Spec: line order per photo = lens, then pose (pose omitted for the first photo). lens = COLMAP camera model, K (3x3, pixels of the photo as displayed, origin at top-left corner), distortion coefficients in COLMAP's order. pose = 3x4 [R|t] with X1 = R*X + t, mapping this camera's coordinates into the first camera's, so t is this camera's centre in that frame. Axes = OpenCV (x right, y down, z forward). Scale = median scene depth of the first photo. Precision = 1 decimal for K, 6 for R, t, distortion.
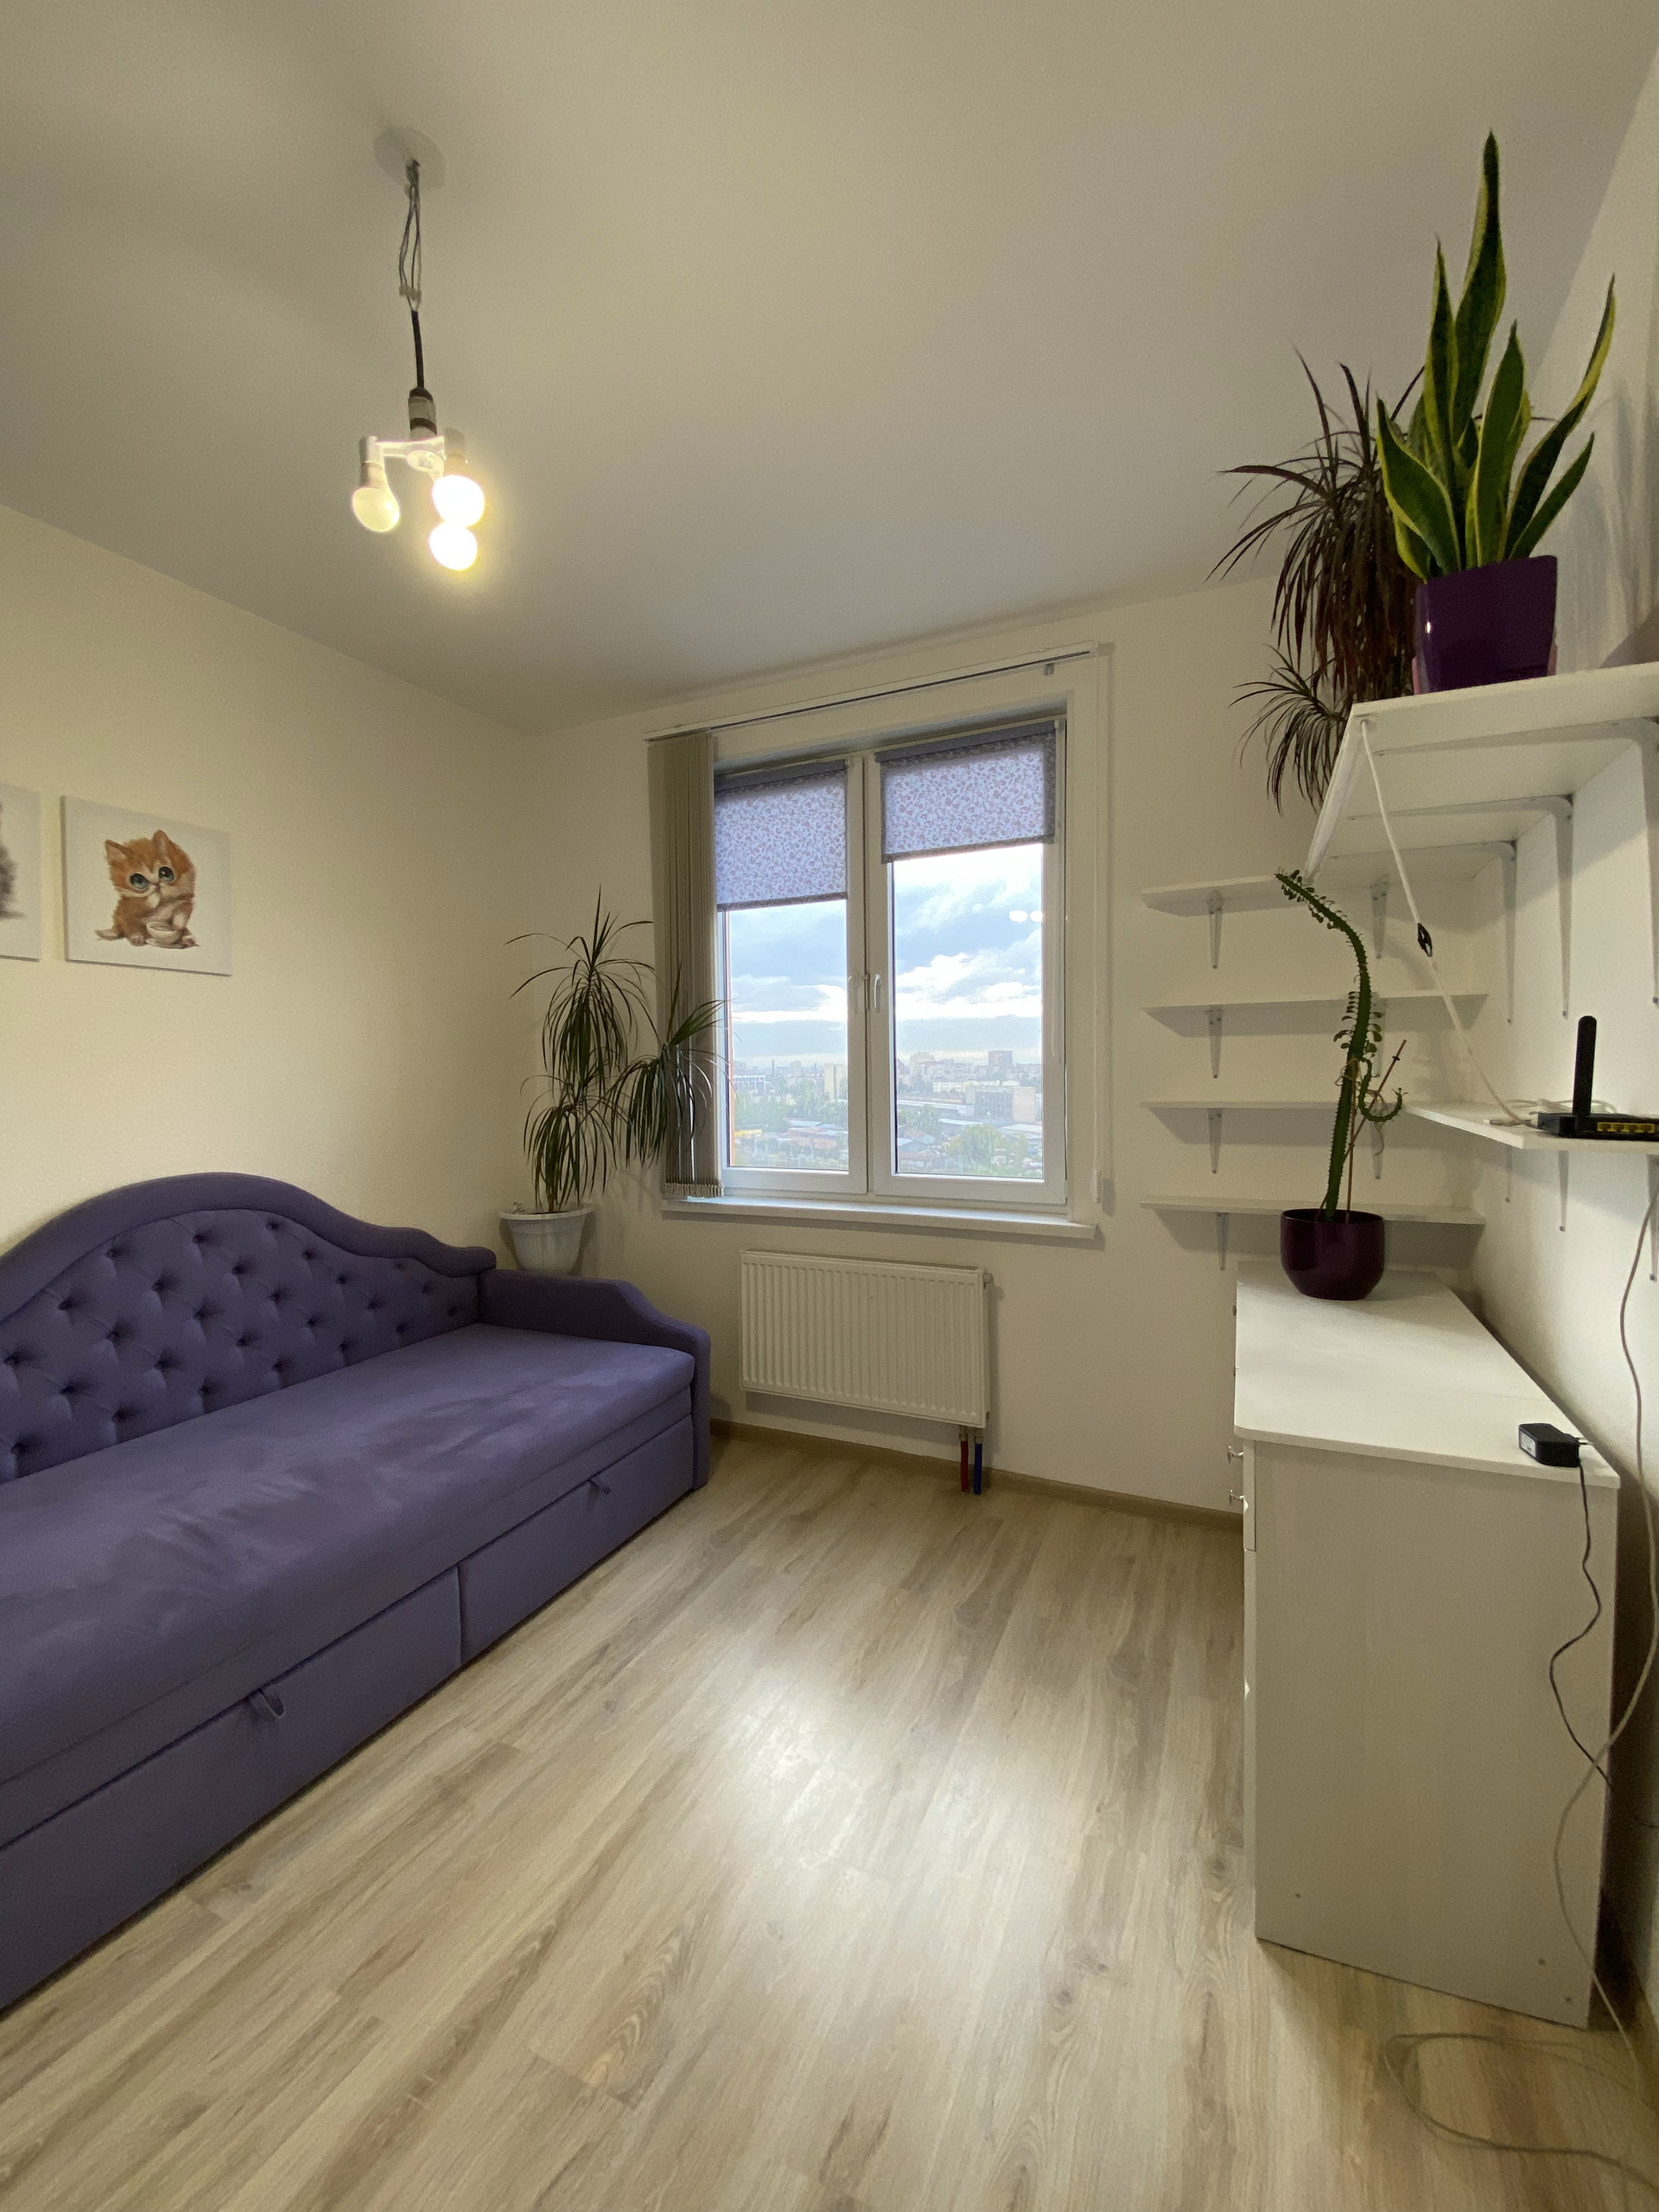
lens RADIAL K [[901.8, 0, 839.6], [0, 901.8, 1095.8], [0, 0, 1]] dist [0.013198, -0.016888]
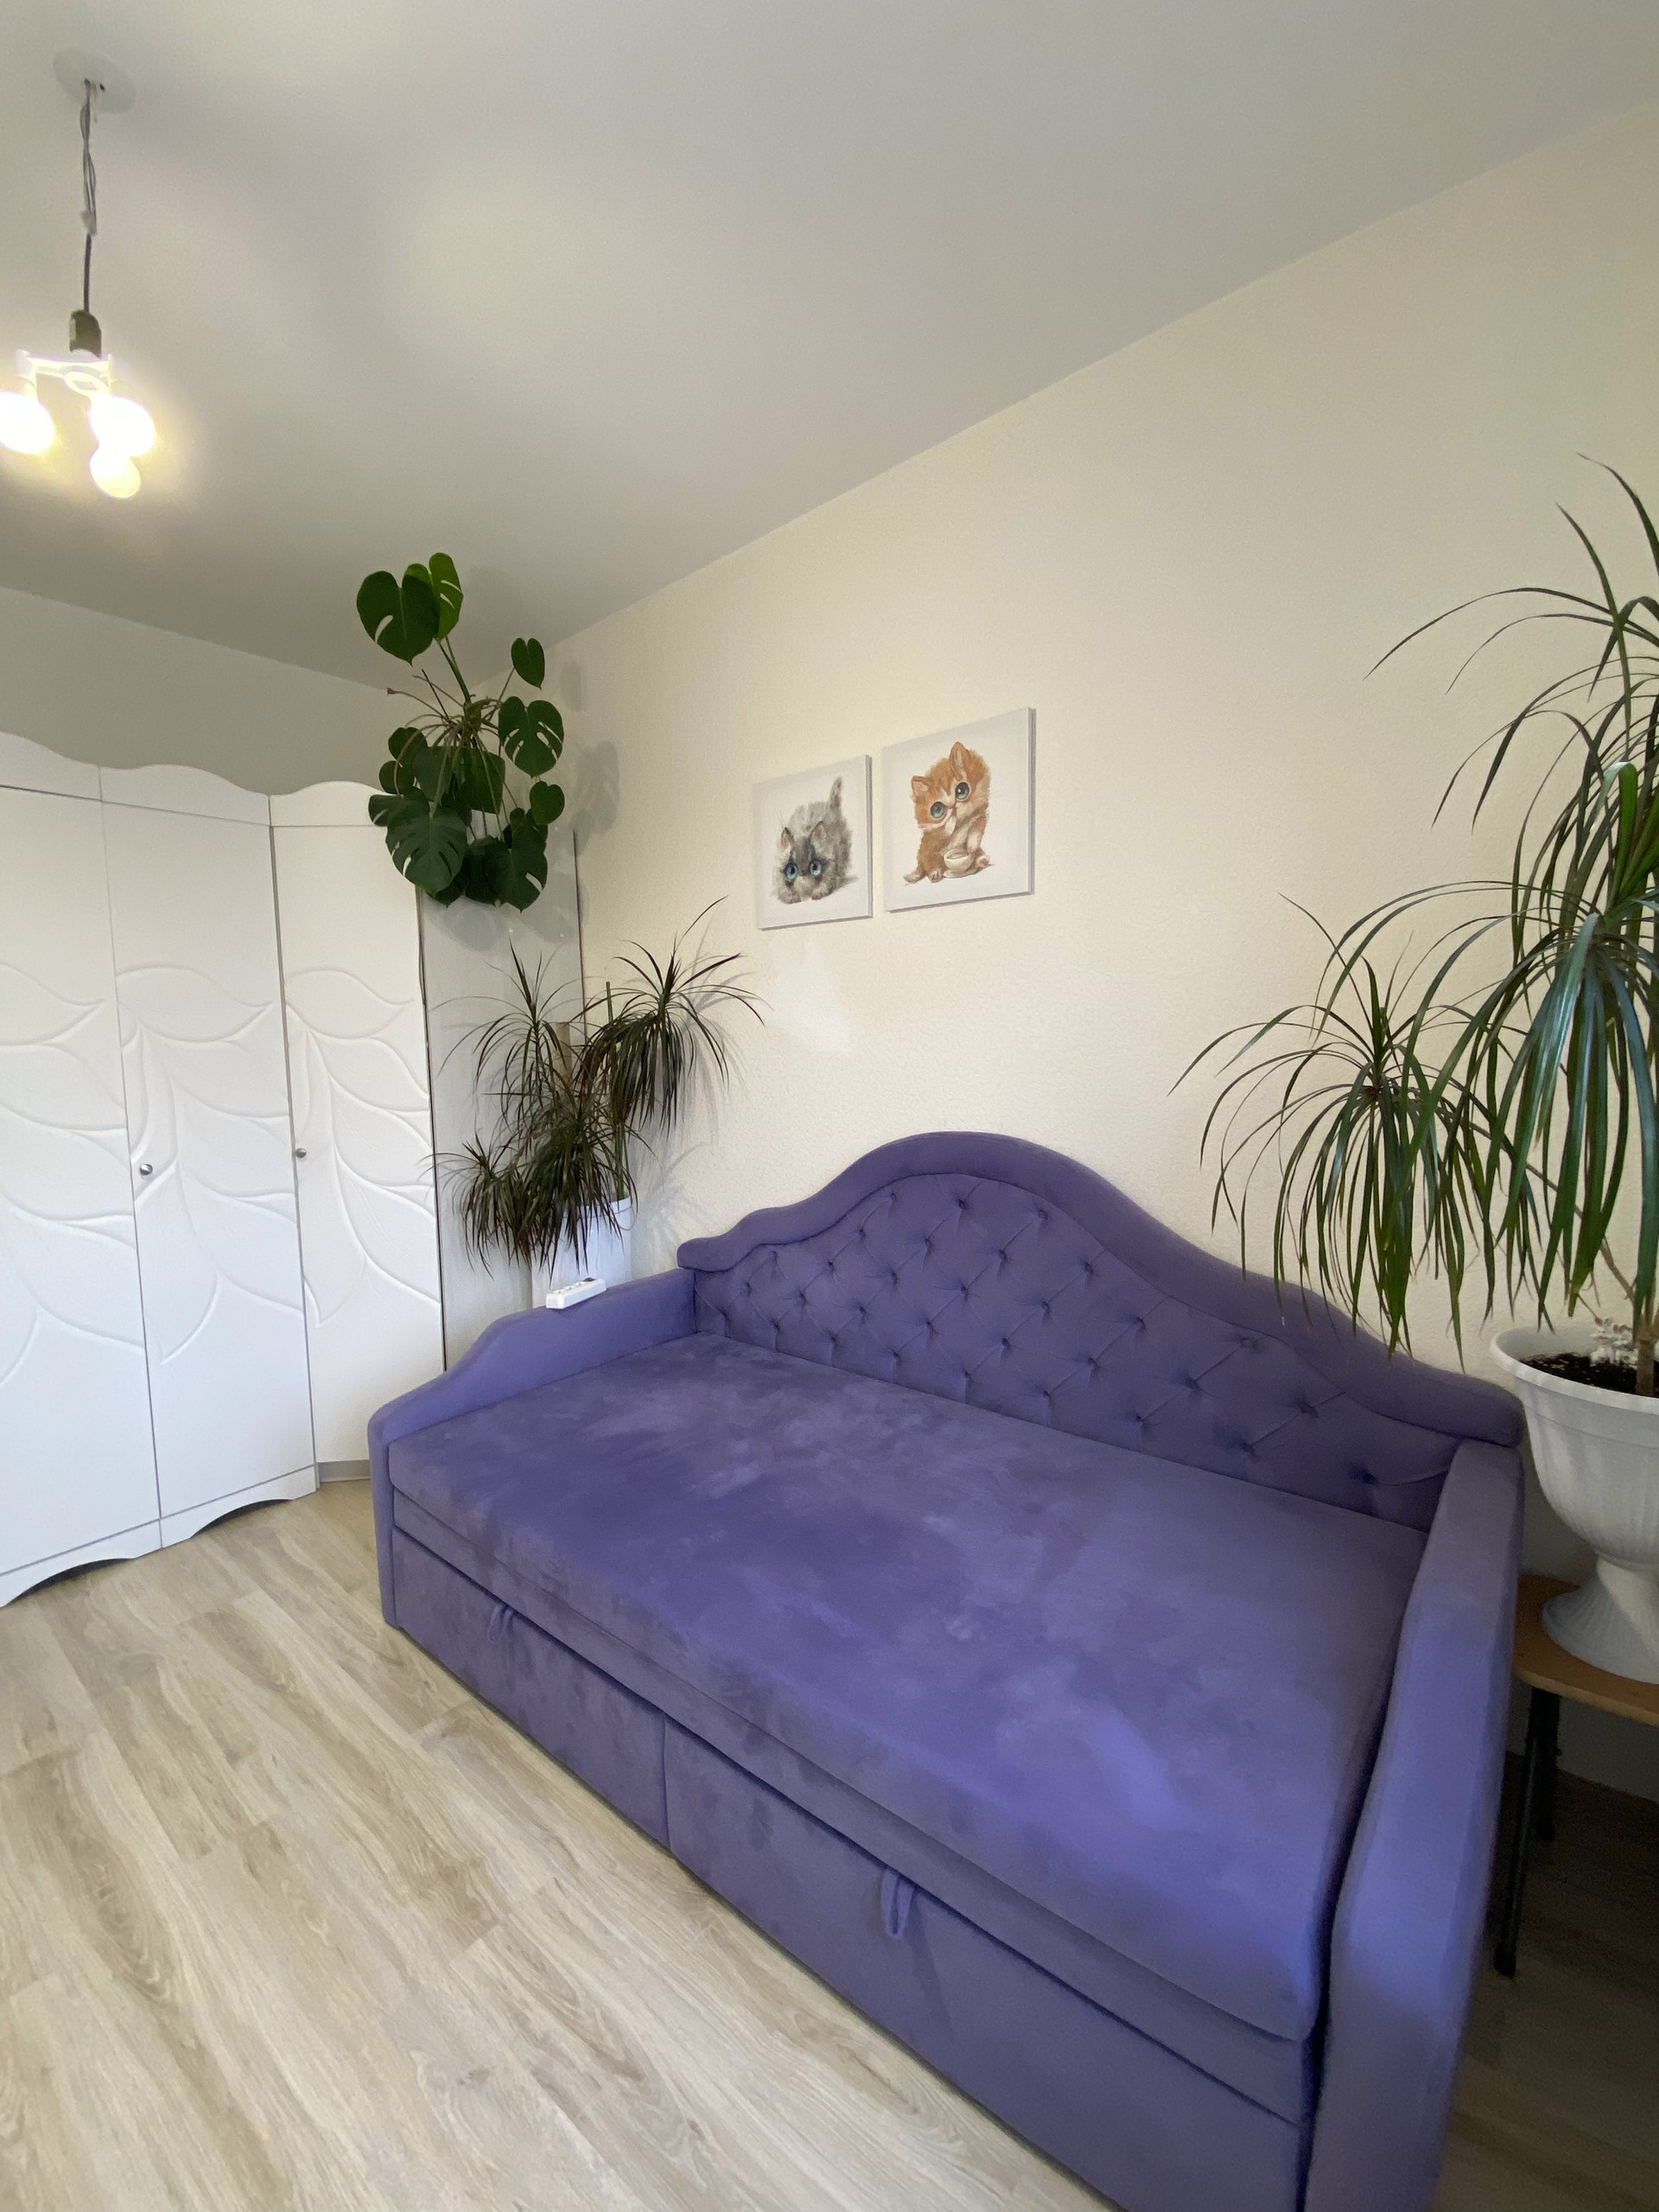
lens RADIAL K [[901.8, 0, 828.2], [0, 901.8, 1107.3], [0, 0, 1]] dist [0.013198, -0.016888]
pose [[-0.268289, 0.080694, -0.959953, 0.169349], [-0.001975, 0.996437, 0.084313, -0.012883], [0.963337, 0.024516, -0.267174, 1.179051]]
